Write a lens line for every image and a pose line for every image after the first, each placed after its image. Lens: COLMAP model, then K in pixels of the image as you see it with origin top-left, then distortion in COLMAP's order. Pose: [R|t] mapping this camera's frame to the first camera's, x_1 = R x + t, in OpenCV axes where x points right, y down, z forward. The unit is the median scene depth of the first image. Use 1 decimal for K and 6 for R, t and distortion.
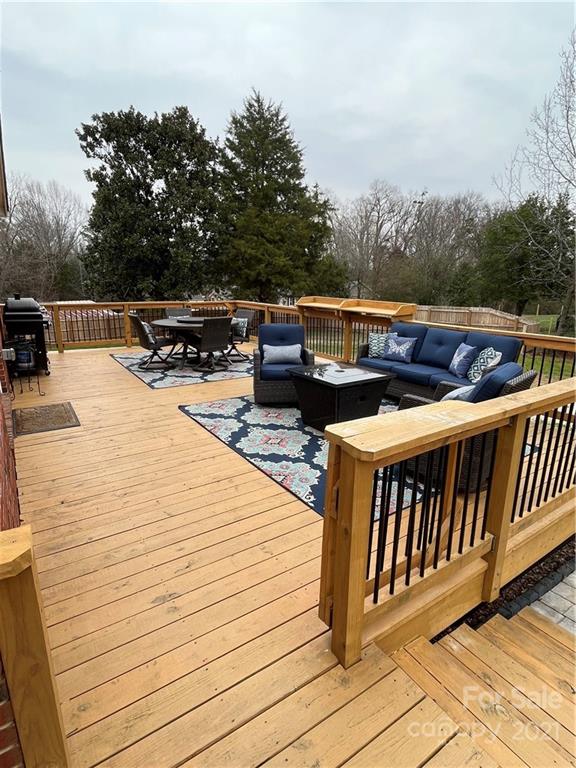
lens RADIAL K [[417.2, 0, 288.0], [0, 417.2, 384.0], [0, 0, 1]] dist [-0.003462, 0.000040]
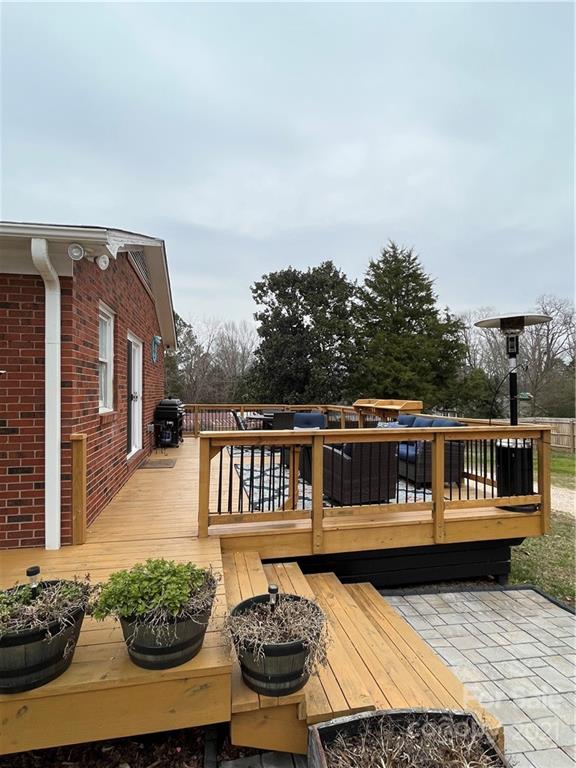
lens RADIAL K [[417.2, 0, 288.0], [0, 417.2, 384.0], [0, 0, 1]] dist [-0.003462, 0.000040]
pose [[0.925925, -0.015811, -0.377377, 0.102400], [-0.087612, 0.962883, -0.255304, 0.029405], [0.367407, 0.269455, 0.890172, -0.073434]]
